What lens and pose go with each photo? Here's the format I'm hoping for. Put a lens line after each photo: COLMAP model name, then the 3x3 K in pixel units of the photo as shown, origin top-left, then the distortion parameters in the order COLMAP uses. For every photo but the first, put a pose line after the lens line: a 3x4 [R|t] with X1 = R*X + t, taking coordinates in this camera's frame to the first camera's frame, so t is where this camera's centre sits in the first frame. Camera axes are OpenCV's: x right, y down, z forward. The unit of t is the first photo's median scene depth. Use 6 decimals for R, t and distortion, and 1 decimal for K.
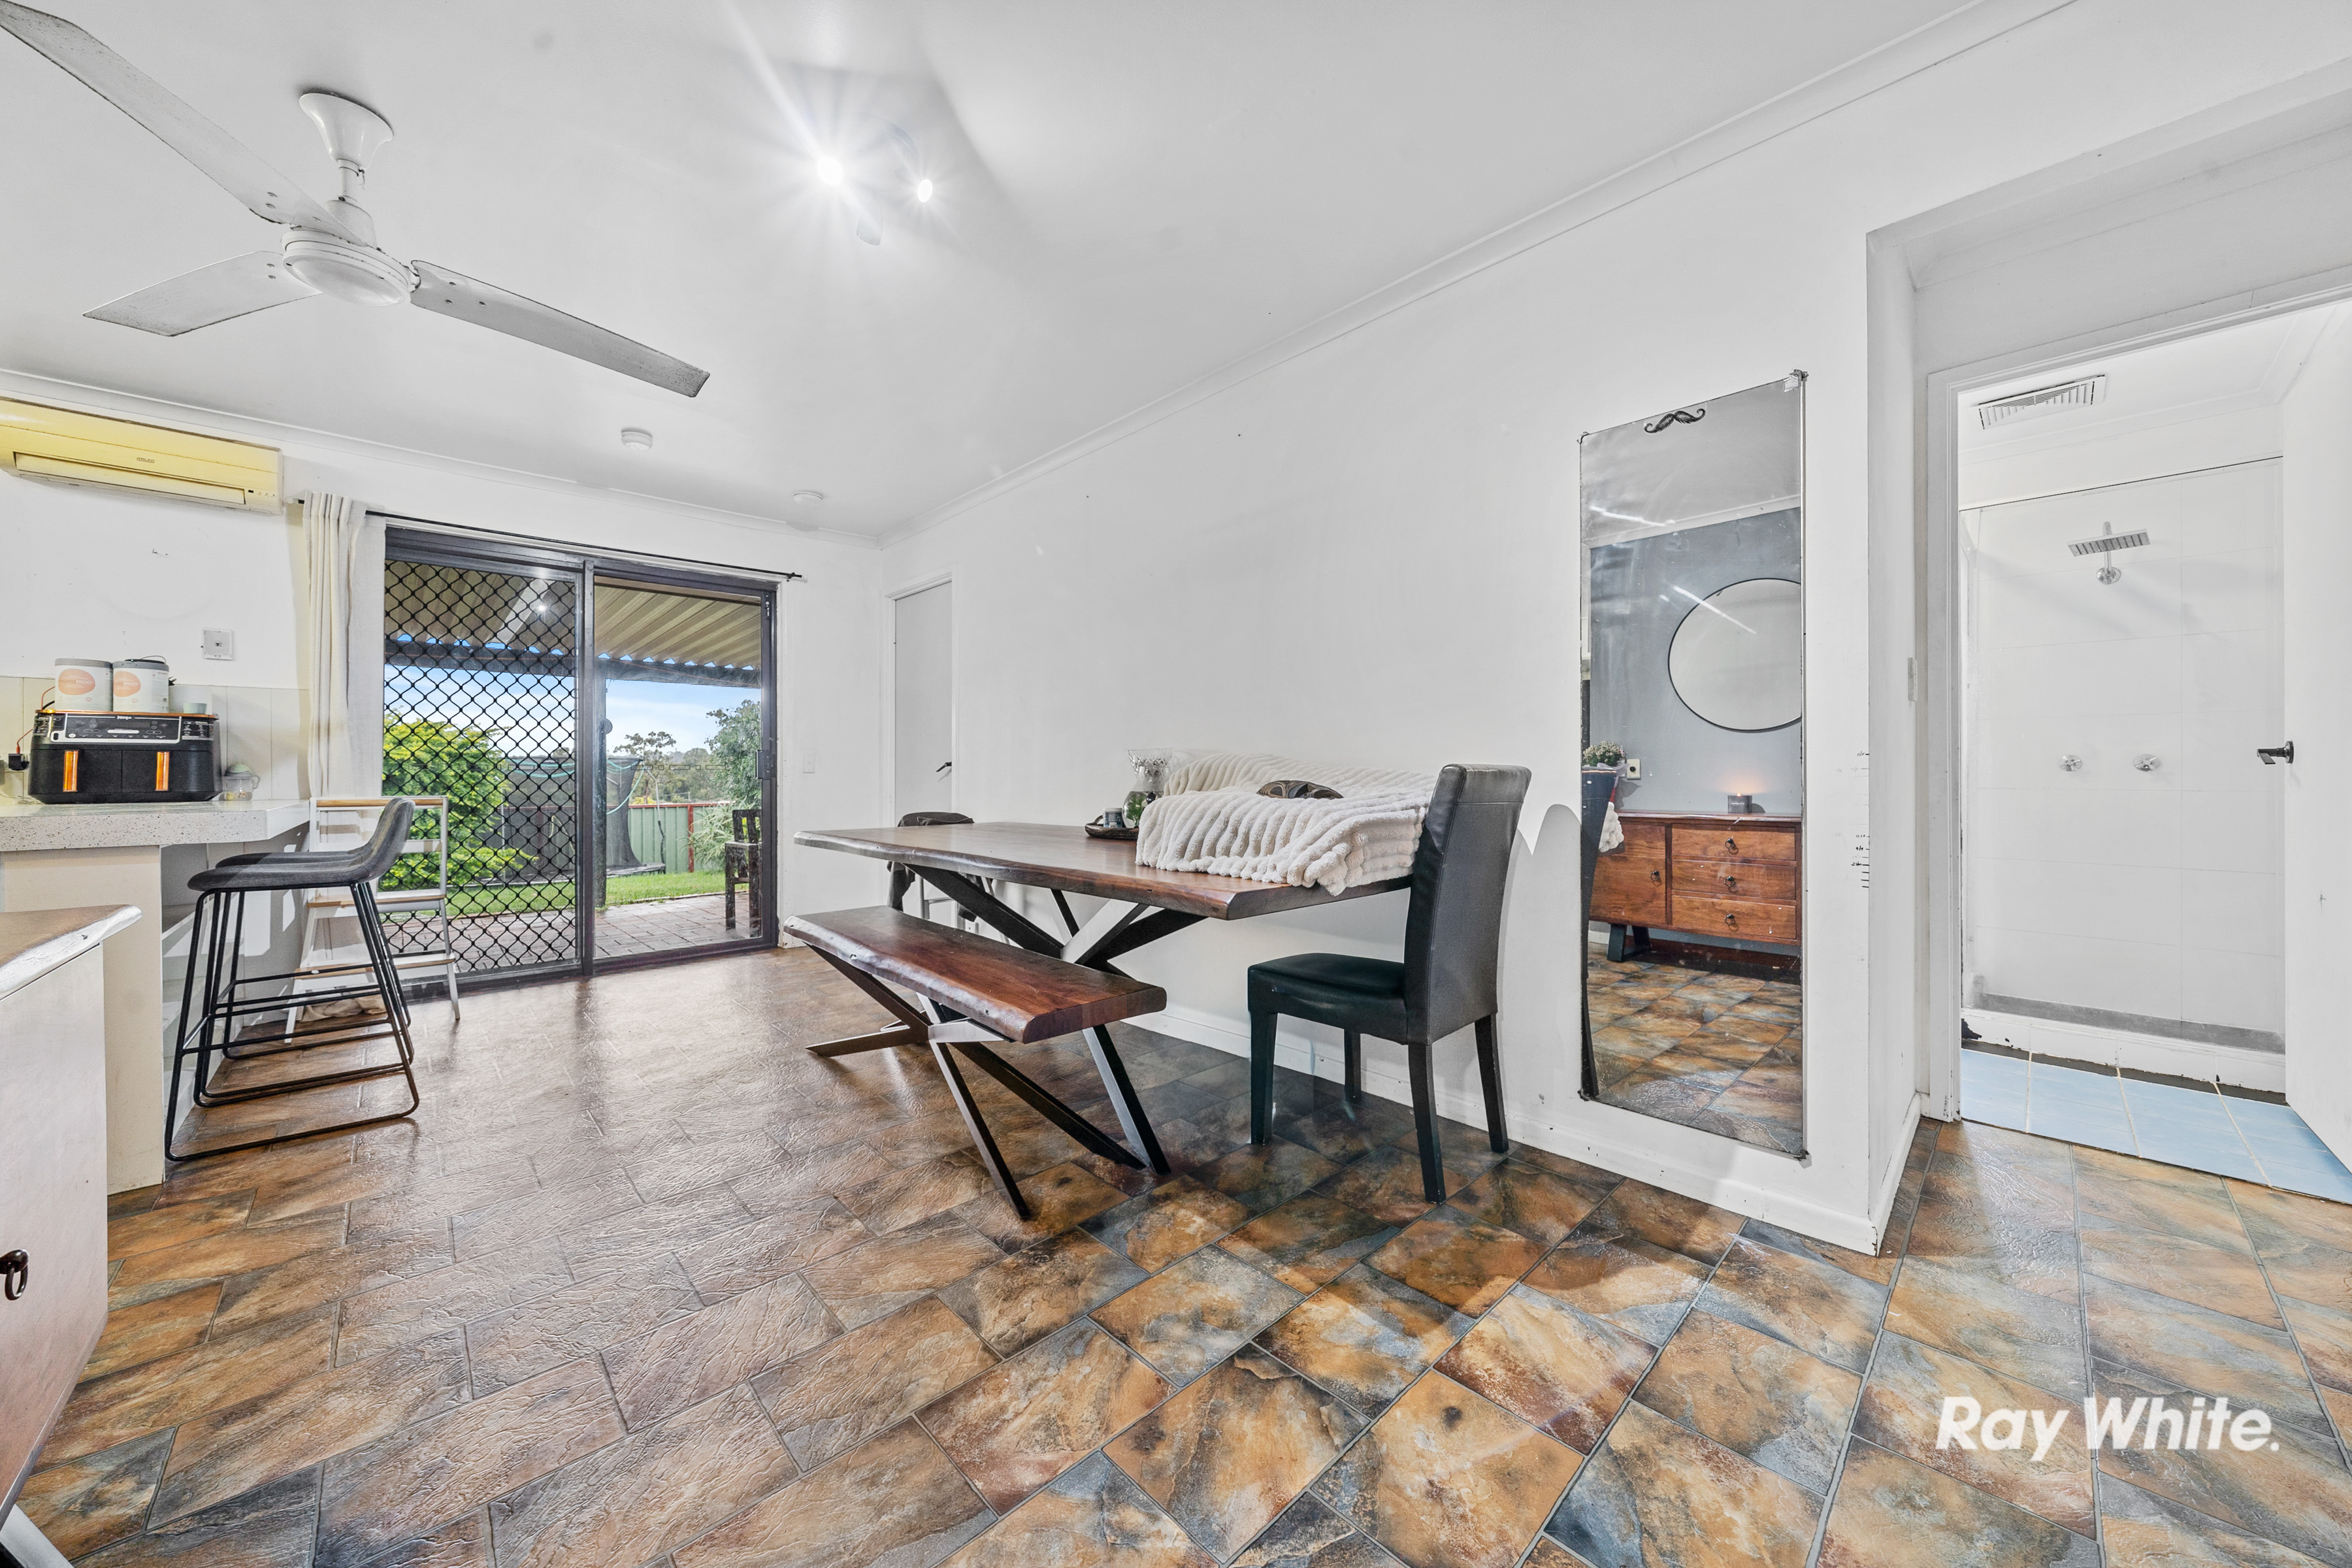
lens RADIAL K [[830.0, 0, 1172.5], [0, 830.0, 741.8], [0, 0, 1]] dist [-0.007509, -0.000241]
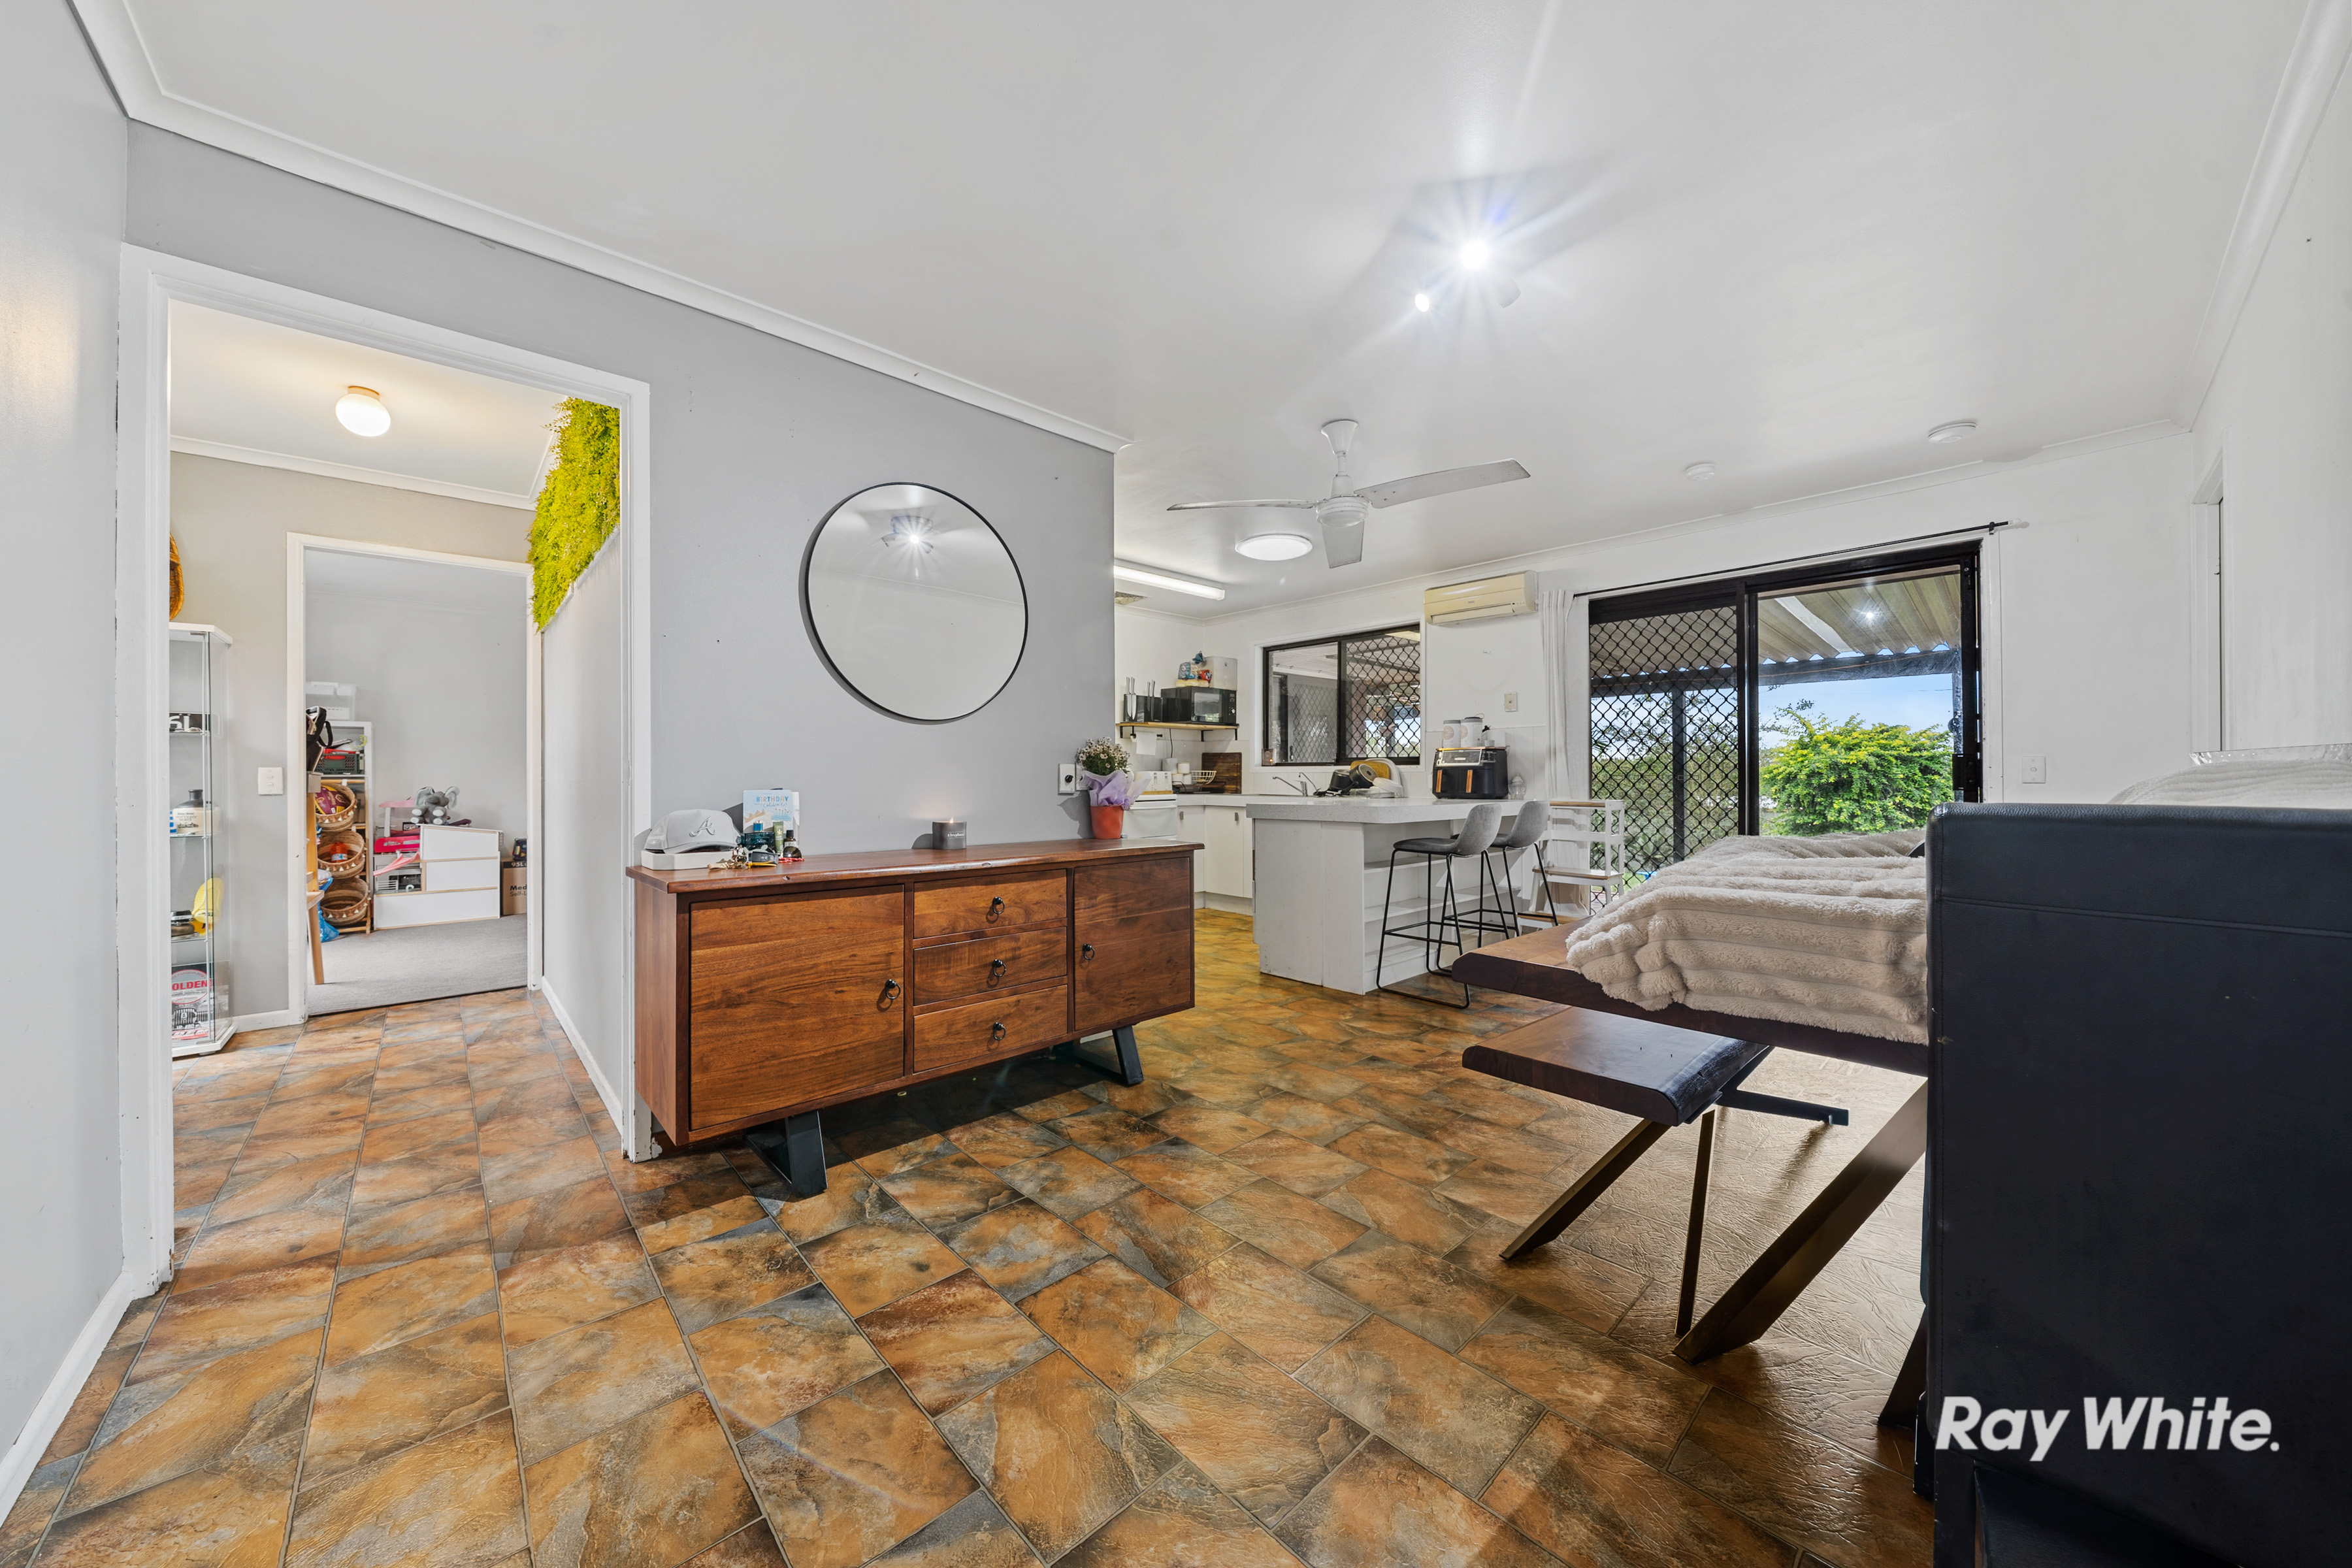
lens RADIAL K [[796.6, 0, 1176.0], [0, 796.6, 784.0], [0, 0, 1]] dist [-0.025442, 0.000092]
pose [[-0.008898, 0.008105, -0.999928, 0.470138], [0.043173, 0.999038, 0.007714, 0.001875], [0.999028, -0.043101, -0.009240, 0.418080]]
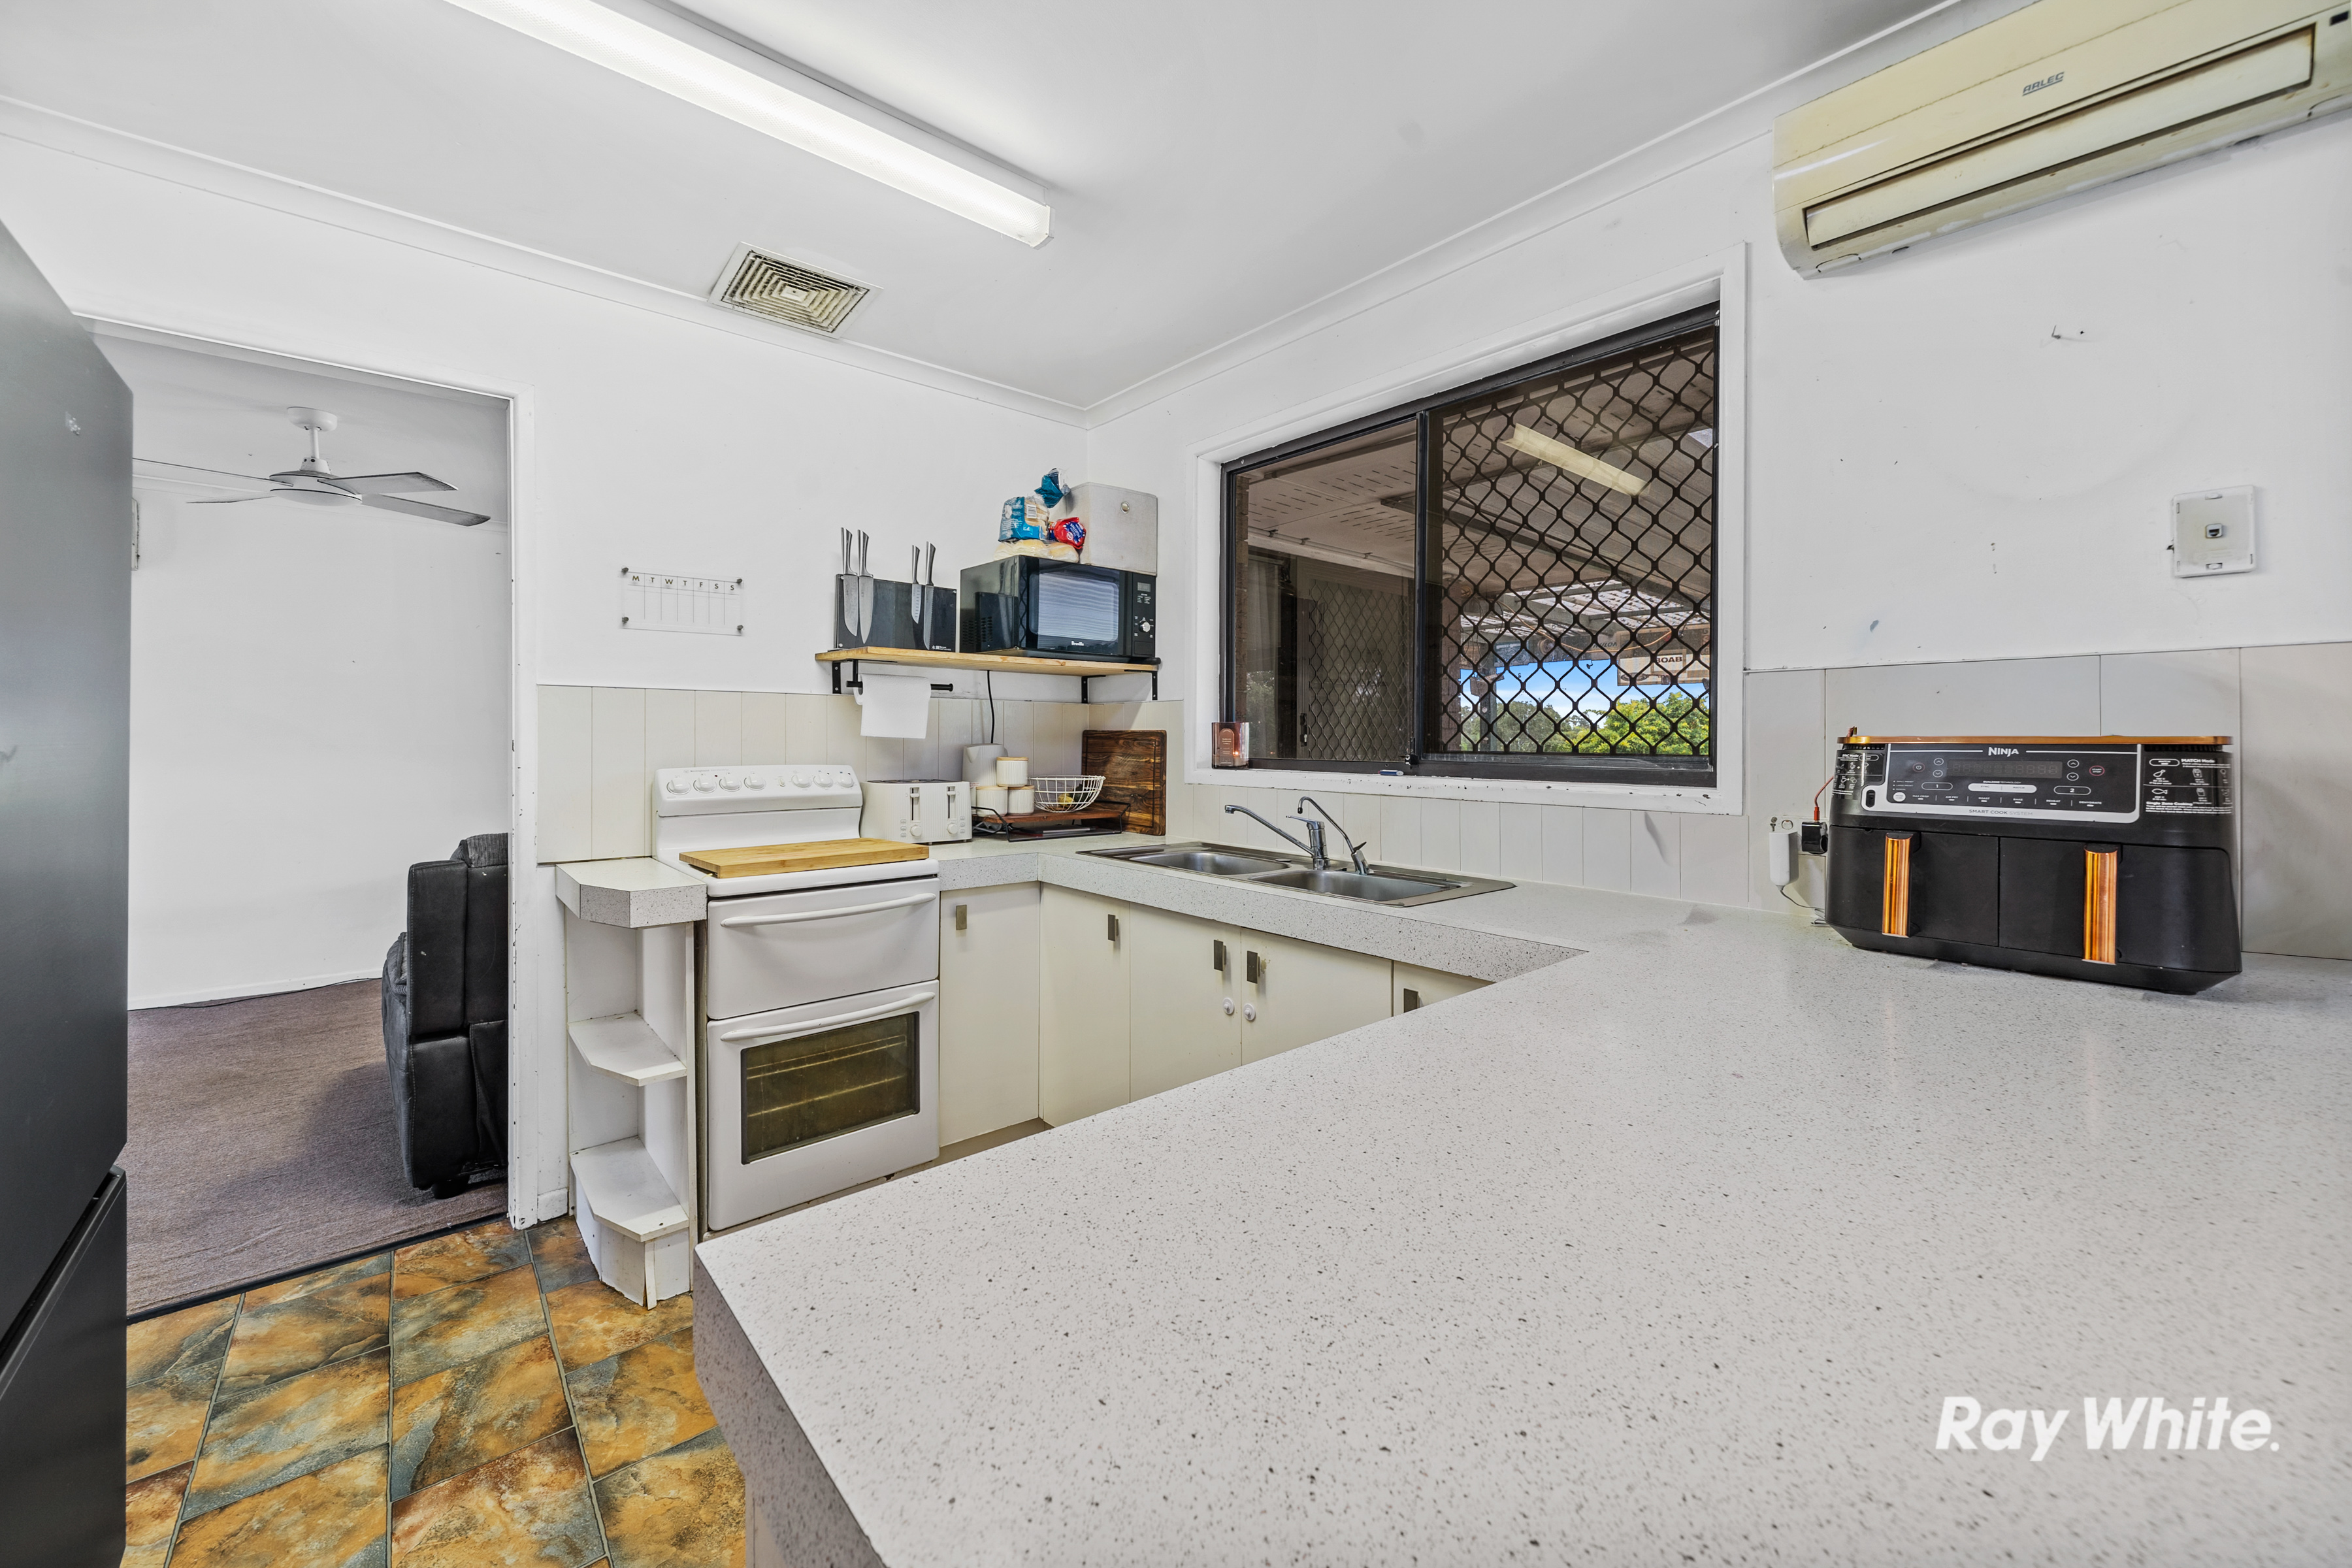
lens RADIAL K [[893.5, 0, 1176.0], [0, 893.5, 784.0], [0, 0, 1]] dist [0.001602, 0.000045]
pose [[-0.037540, 0.044160, -0.998319, -0.878257], [0.033884, 0.998505, 0.042895, -0.049405], [0.998720, -0.032216, -0.038981, 0.650957]]
